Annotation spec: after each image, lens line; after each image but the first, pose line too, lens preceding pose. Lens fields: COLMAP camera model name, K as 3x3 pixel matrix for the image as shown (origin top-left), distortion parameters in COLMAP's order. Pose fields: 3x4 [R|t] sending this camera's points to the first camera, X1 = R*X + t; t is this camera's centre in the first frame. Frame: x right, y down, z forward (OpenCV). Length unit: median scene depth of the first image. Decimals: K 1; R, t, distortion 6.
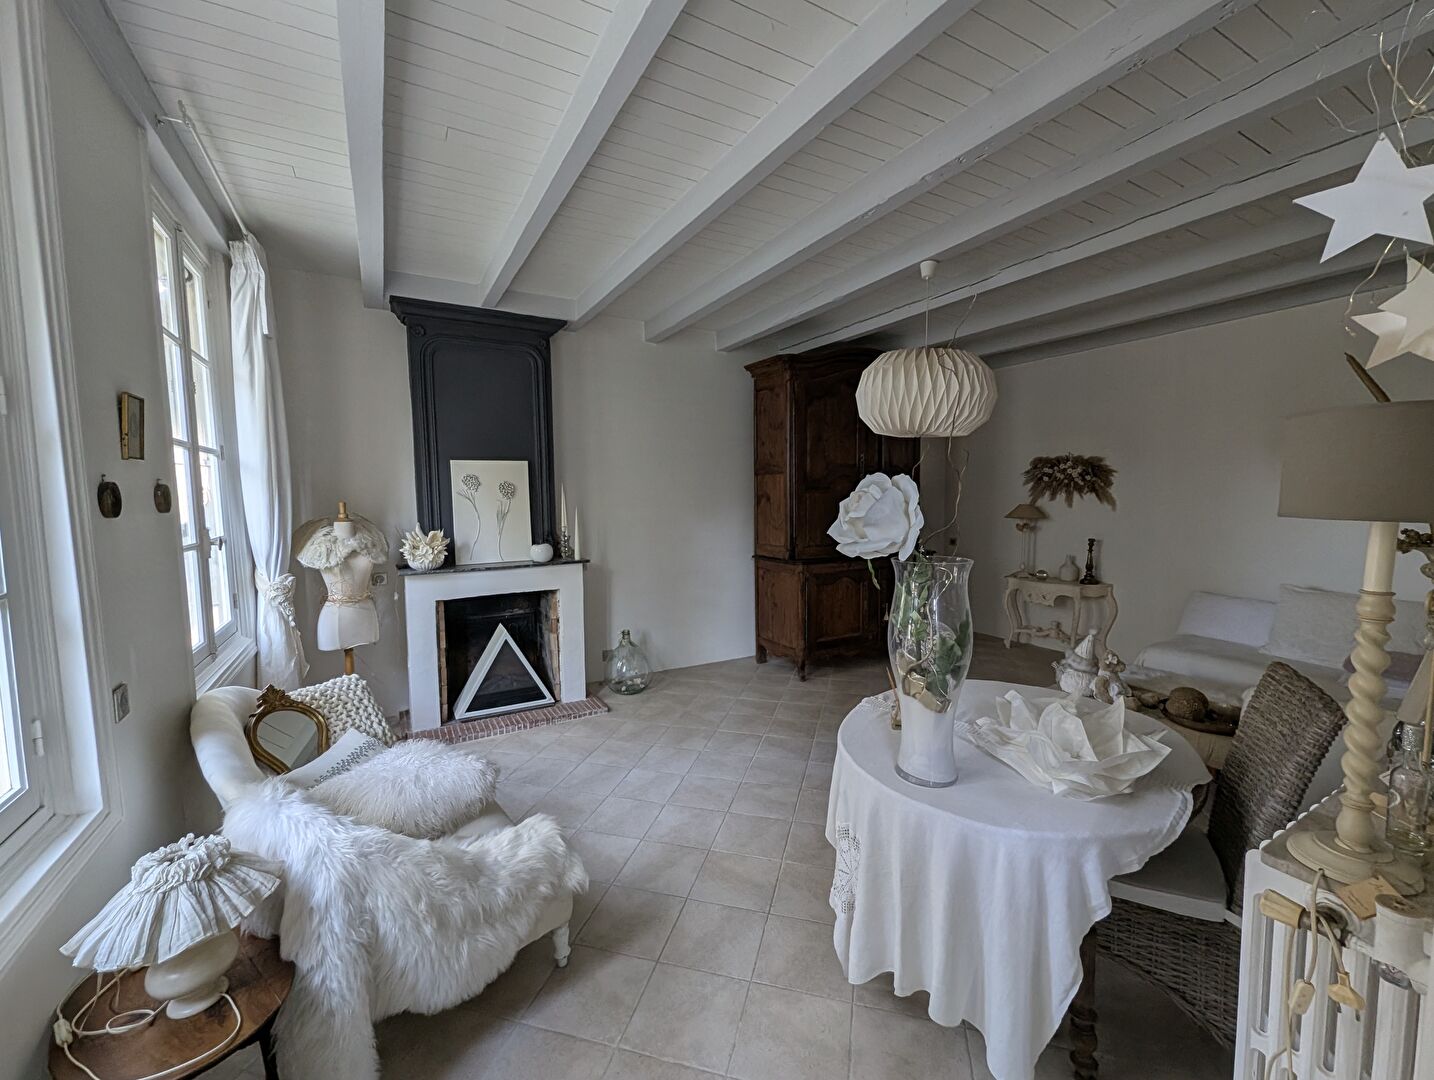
lens RADIAL K [[587.3, 0, 713.1], [0, 587.3, 540.6], [0, 0, 1]] dist [0.002412, -0.000108]
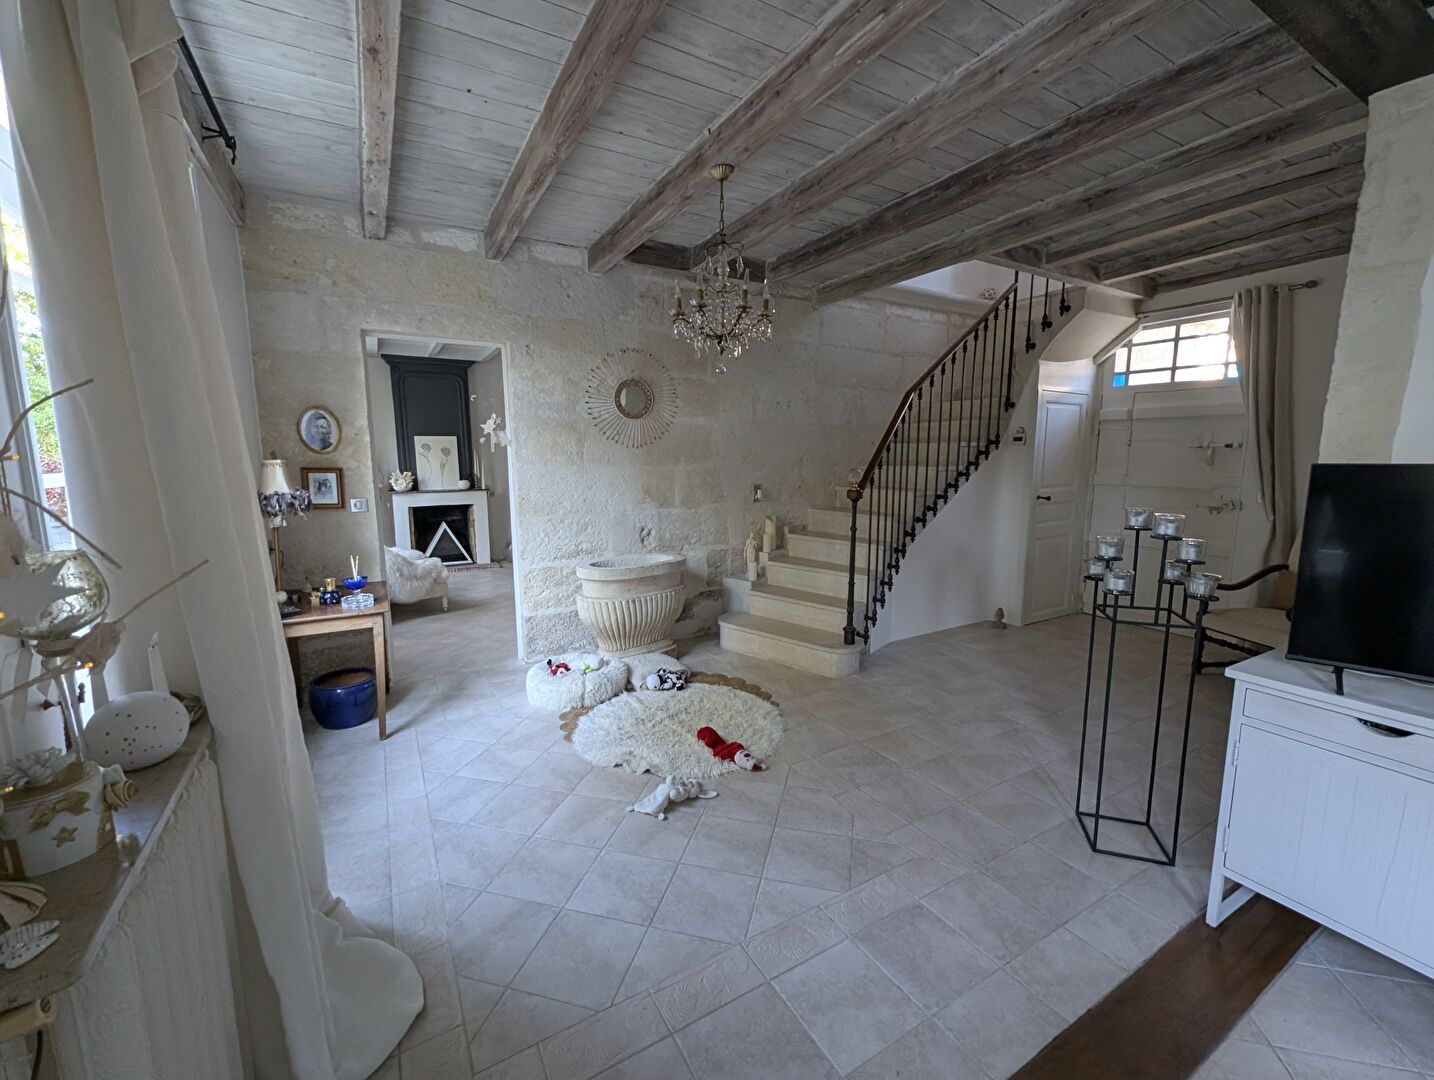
lens RADIAL K [[587.3, 0, 717.9], [0, 587.3, 537.6], [0, 0, 1]] dist [0.002412, -0.000108]
pose [[0.999951, 0.002687, 0.009503, 0.531777], [-0.003300, 0.997872, 0.065115, 0.067626], [-0.009307, -0.065143, 0.997833, -0.957098]]
